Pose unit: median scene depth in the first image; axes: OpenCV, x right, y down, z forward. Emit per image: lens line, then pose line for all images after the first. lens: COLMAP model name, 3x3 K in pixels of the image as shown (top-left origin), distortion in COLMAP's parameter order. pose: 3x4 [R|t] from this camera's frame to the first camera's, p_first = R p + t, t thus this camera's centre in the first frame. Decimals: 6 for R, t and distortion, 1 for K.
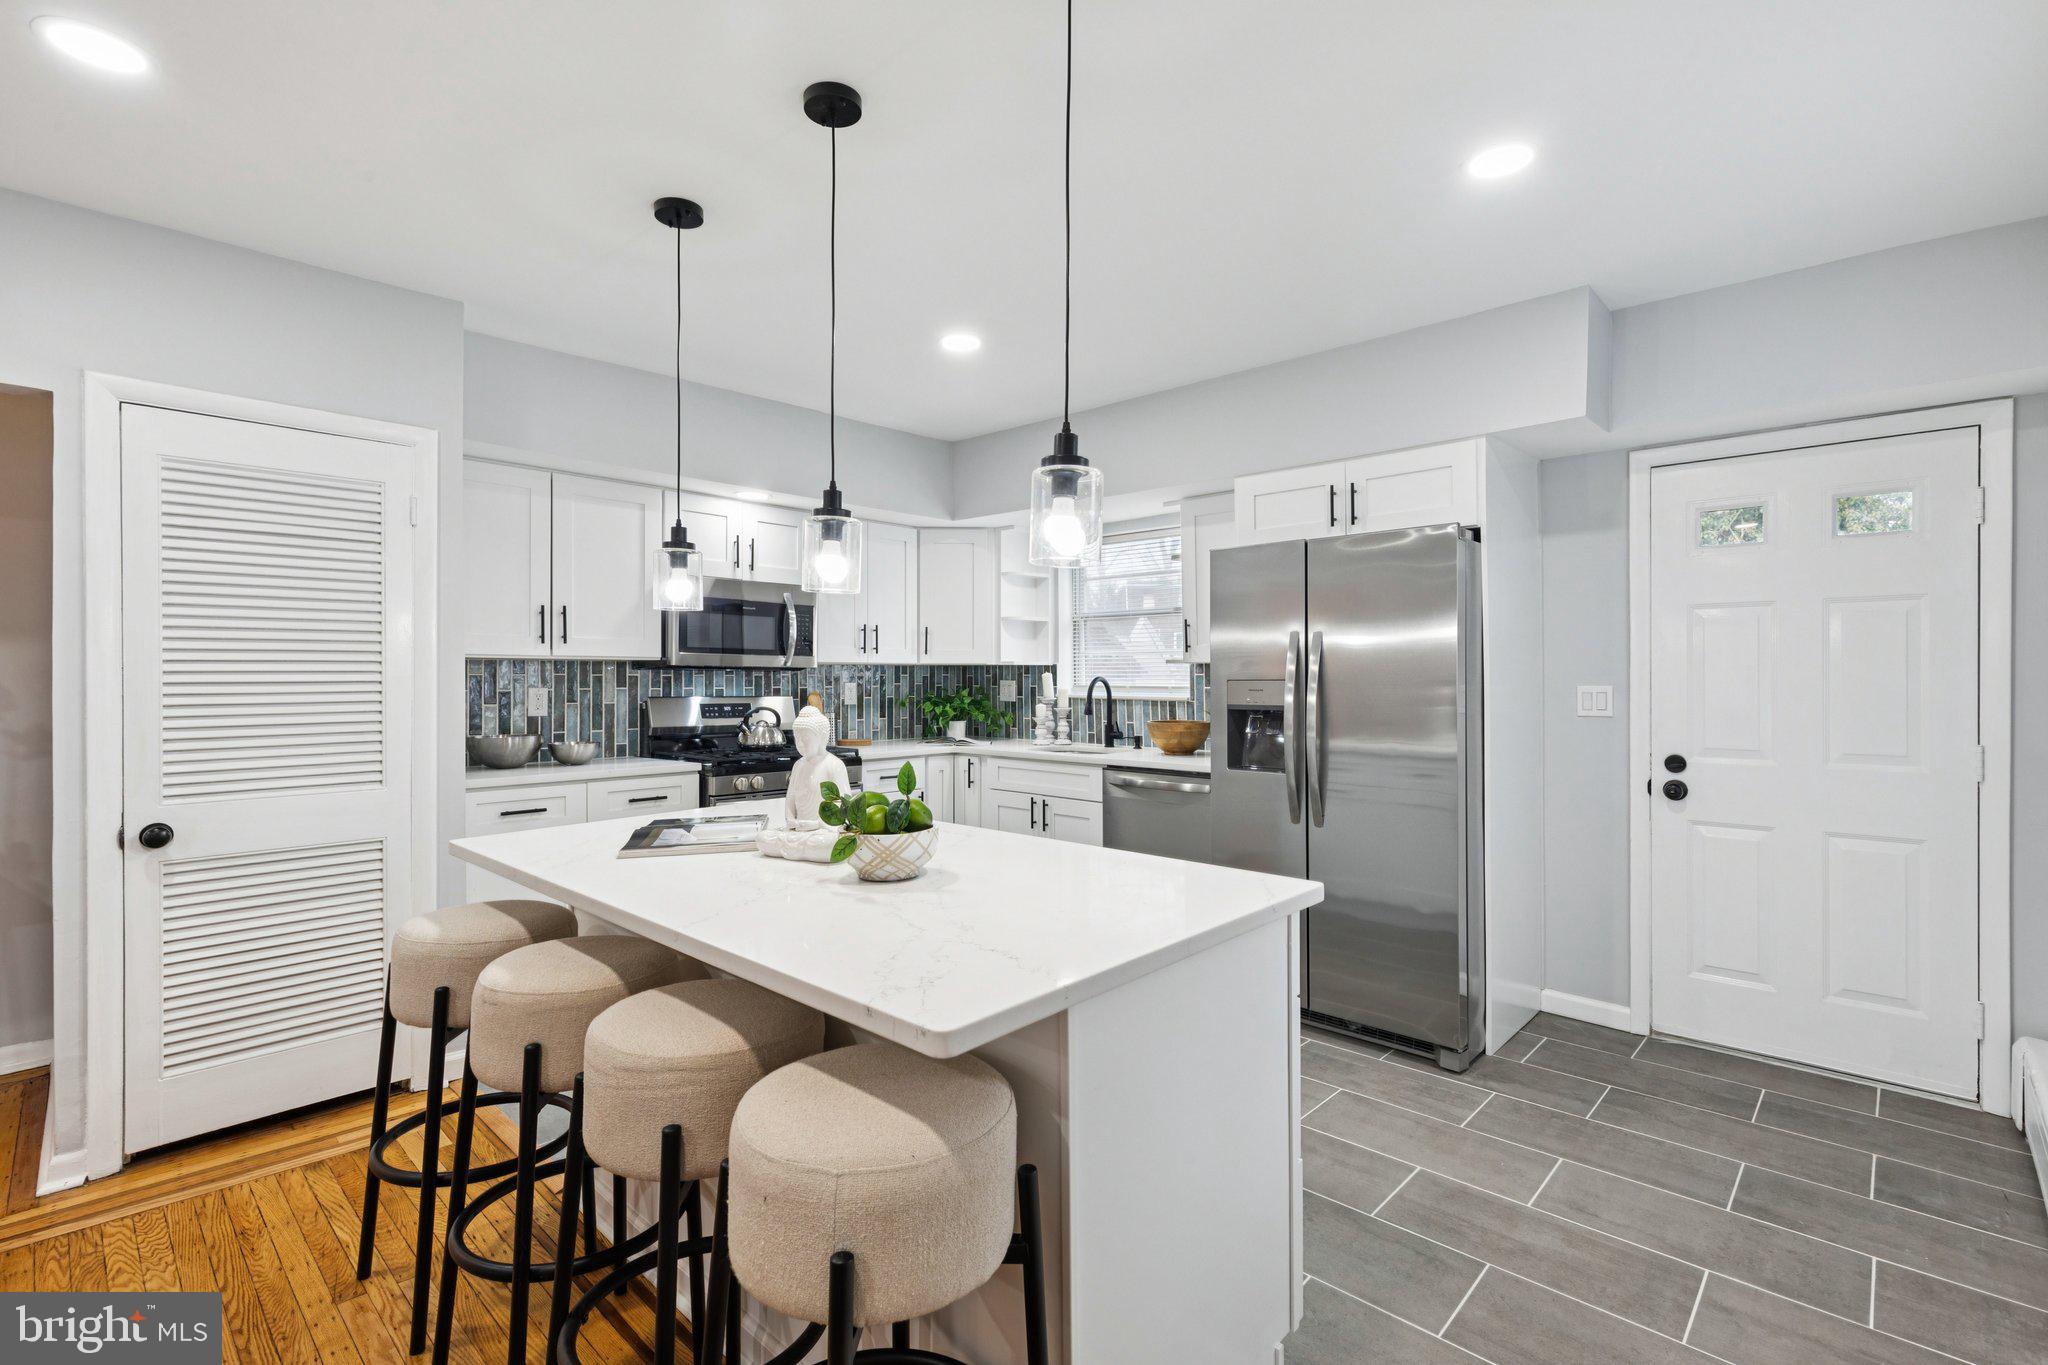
lens RADIAL K [[927.5, 0, 1026.3], [0, 927.5, 672.6], [0, 0, 1]] dist [0.011031, -0.004461]
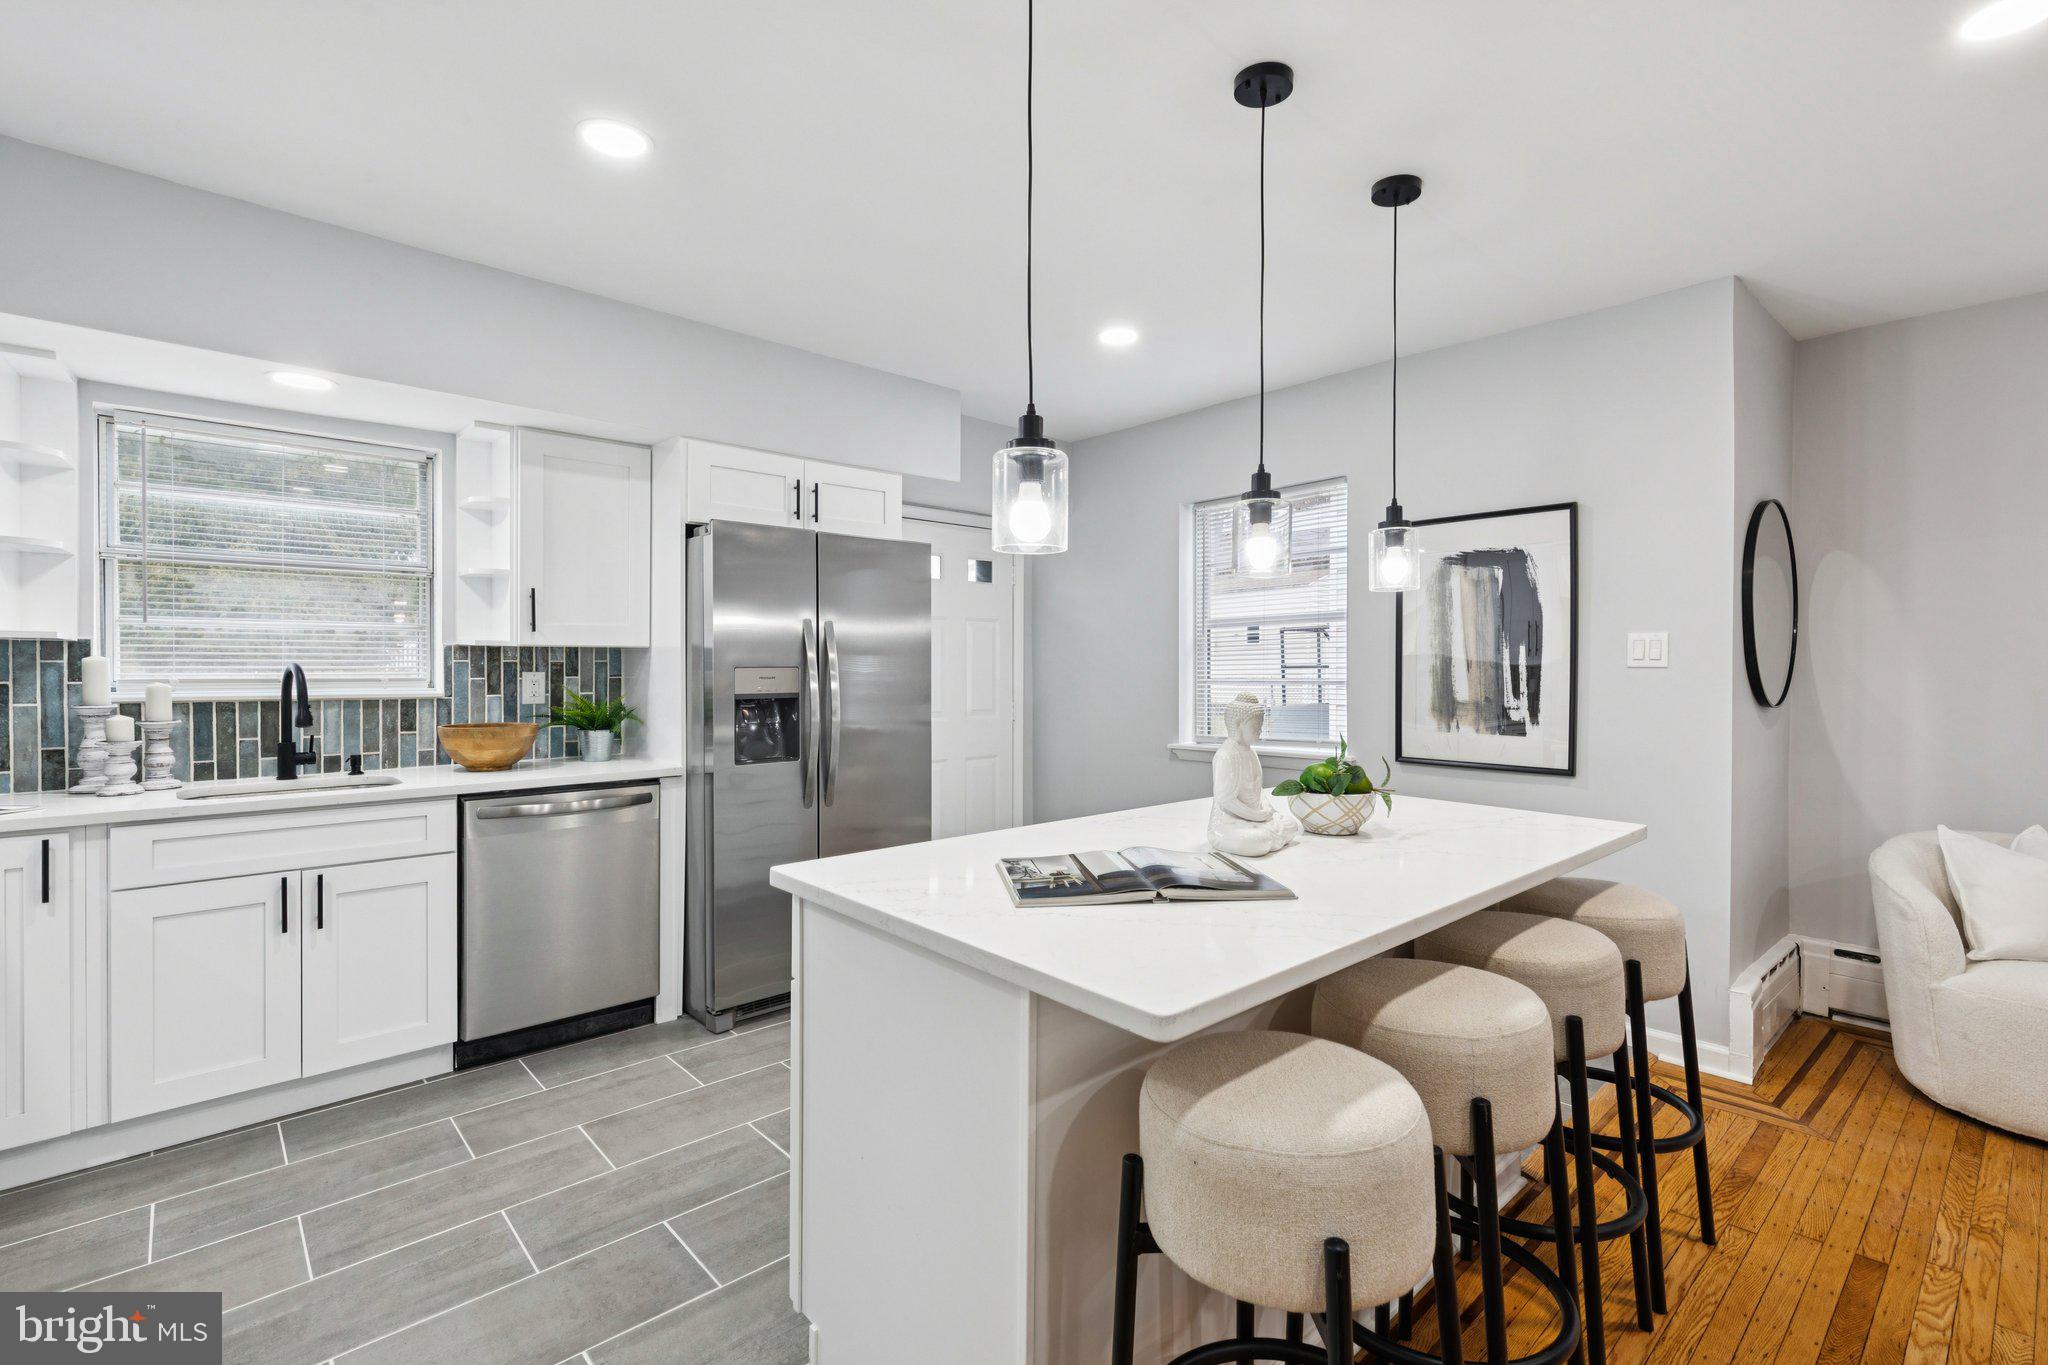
lens RADIAL K [[927.5, 0, 1026.3], [0, 927.5, 672.6], [0, 0, 1]] dist [0.011031, -0.004461]
pose [[0.084850, -0.004196, 0.996385, -0.624683], [-0.002296, 0.999988, 0.004406, 0.008001], [-0.996391, -0.002662, 0.084839, 0.602381]]
